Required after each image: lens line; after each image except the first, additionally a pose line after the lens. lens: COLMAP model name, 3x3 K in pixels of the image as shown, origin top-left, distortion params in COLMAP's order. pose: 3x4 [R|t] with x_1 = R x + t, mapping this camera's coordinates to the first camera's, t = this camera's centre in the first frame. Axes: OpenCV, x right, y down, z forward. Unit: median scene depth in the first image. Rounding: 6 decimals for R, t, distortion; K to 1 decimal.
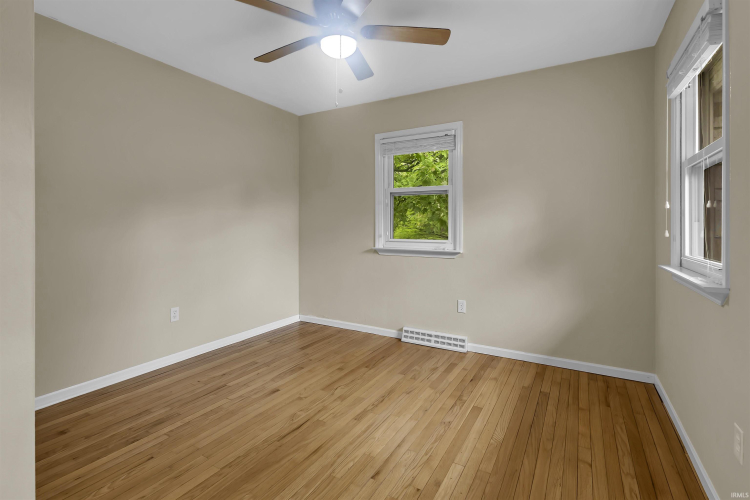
lens RADIAL K [[360.1, 0, 393.6], [0, 360.1, 229.0], [0, 0, 1]] dist [0.010900, 0.000577]
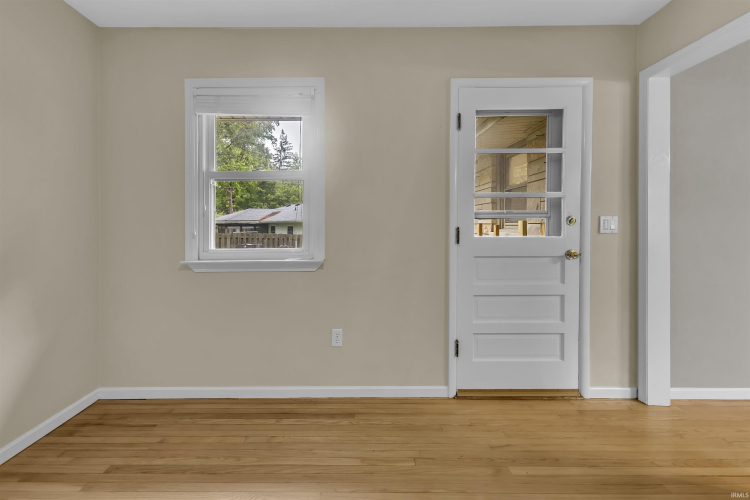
lens RADIAL K [[360.1, 0, 361.6], [0, 360.1, 227.0], [0, 0, 1]] dist [0.010900, 0.000577]
pose [[-0.444263, -0.003336, 0.895890, -0.567058], [0.013437, 0.999856, 0.010386, -0.006023], [-0.895795, 0.016652, -0.444155, 1.215137]]
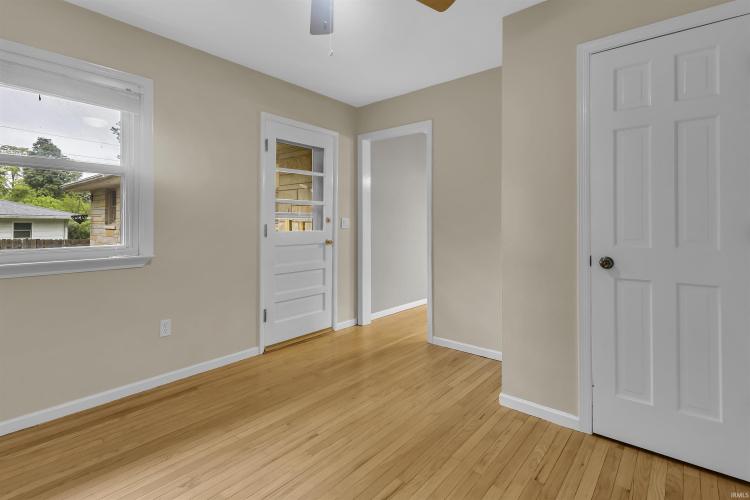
lens RADIAL K [[360.1, 0, 382.9], [0, 360.1, 222.4], [0, 0, 1]] dist [0.010900, 0.000577]
pose [[-0.976003, -0.003739, 0.217725, -0.475345], [-0.002090, 0.999967, 0.007804, -0.010906], [-0.217747, 0.007162, -0.975979, 1.913168]]
